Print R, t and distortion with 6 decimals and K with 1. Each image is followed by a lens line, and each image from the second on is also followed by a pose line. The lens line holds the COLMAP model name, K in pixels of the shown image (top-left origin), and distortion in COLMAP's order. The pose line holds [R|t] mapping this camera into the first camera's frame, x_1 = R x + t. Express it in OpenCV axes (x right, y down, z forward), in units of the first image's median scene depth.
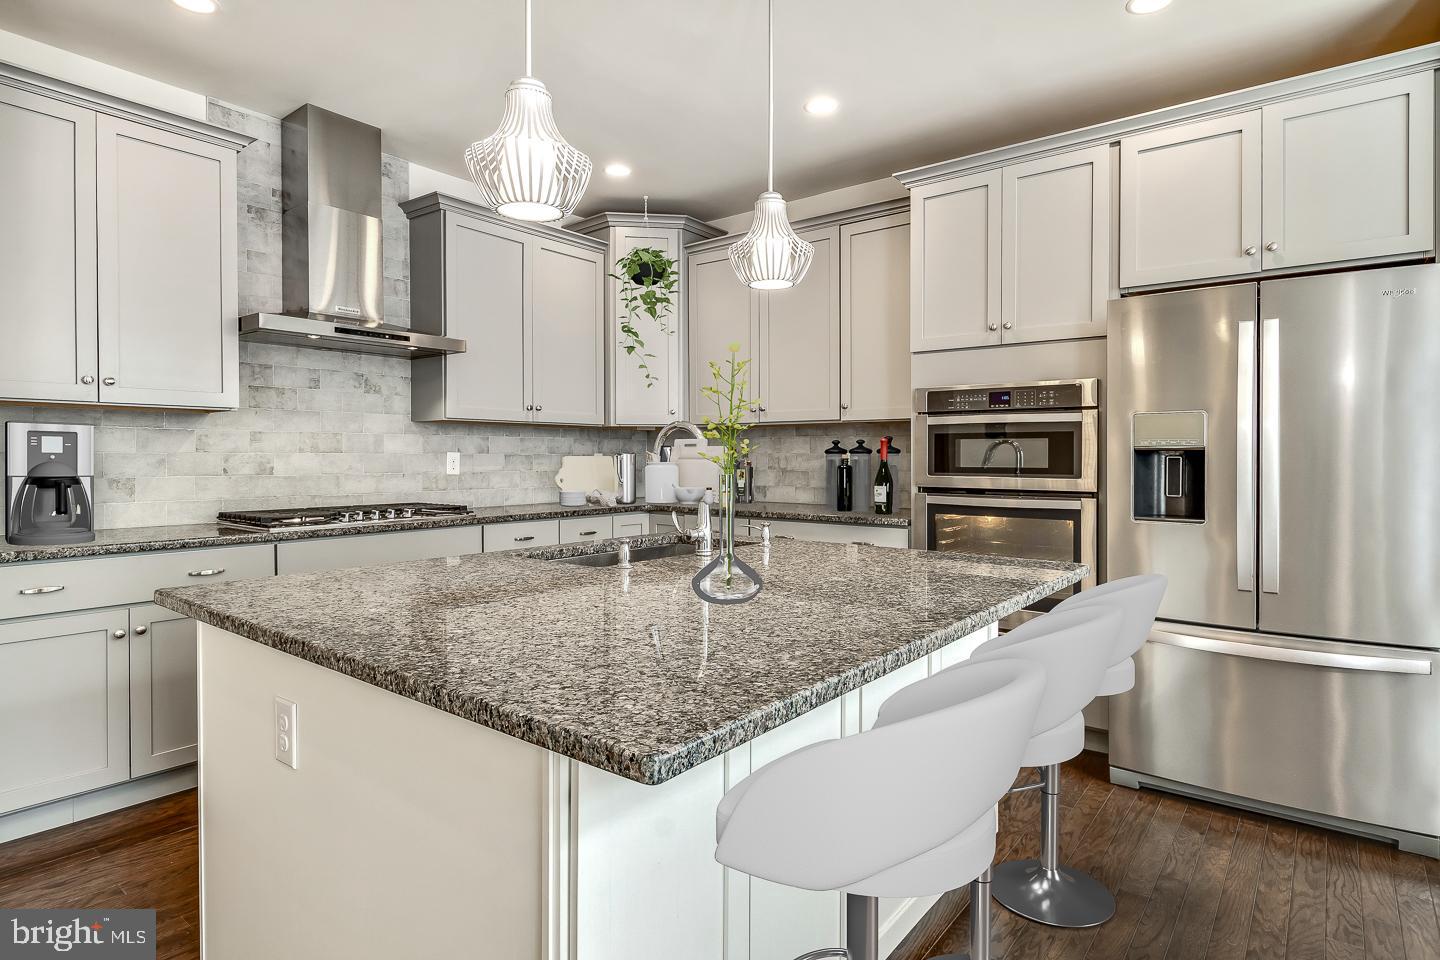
lens RADIAL K [[766.7, 0, 735.2], [0, 766.7, 454.2], [0, 0, 1]] dist [0.012259, 0.001269]
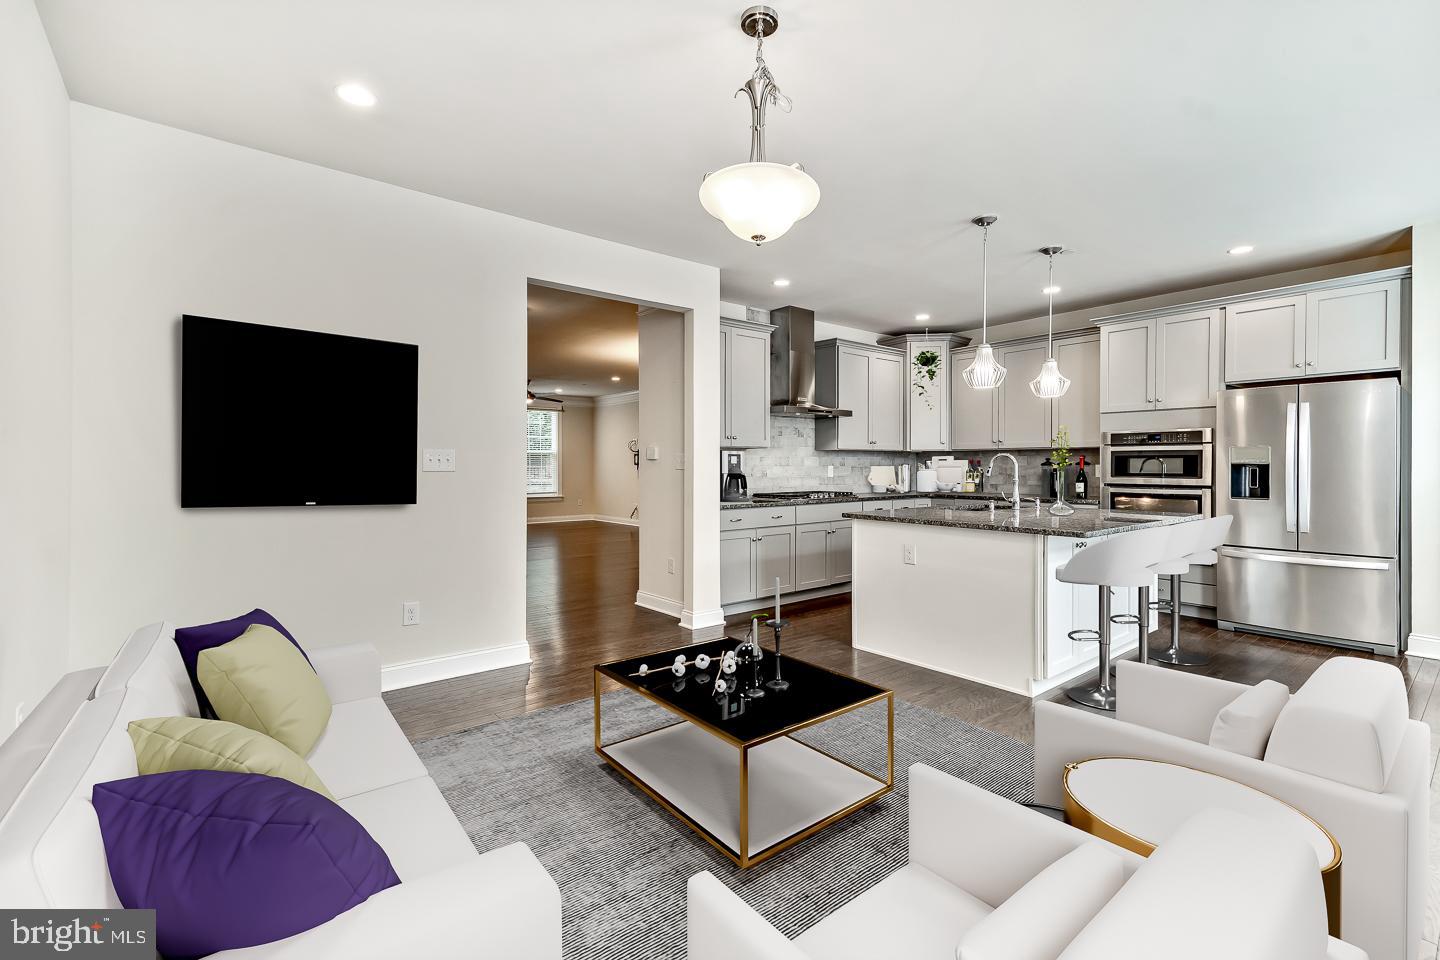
lens RADIAL K [[625.9, 0, 718.6], [0, 625.9, 470.8], [0, 0, 1]] dist [0.005163, -0.000444]
pose [[0.969607, -0.000984, -0.244665, -0.314430], [0.004518, 0.999893, 0.013882, -0.014529], [0.244625, -0.014566, 0.969508, -0.757267]]
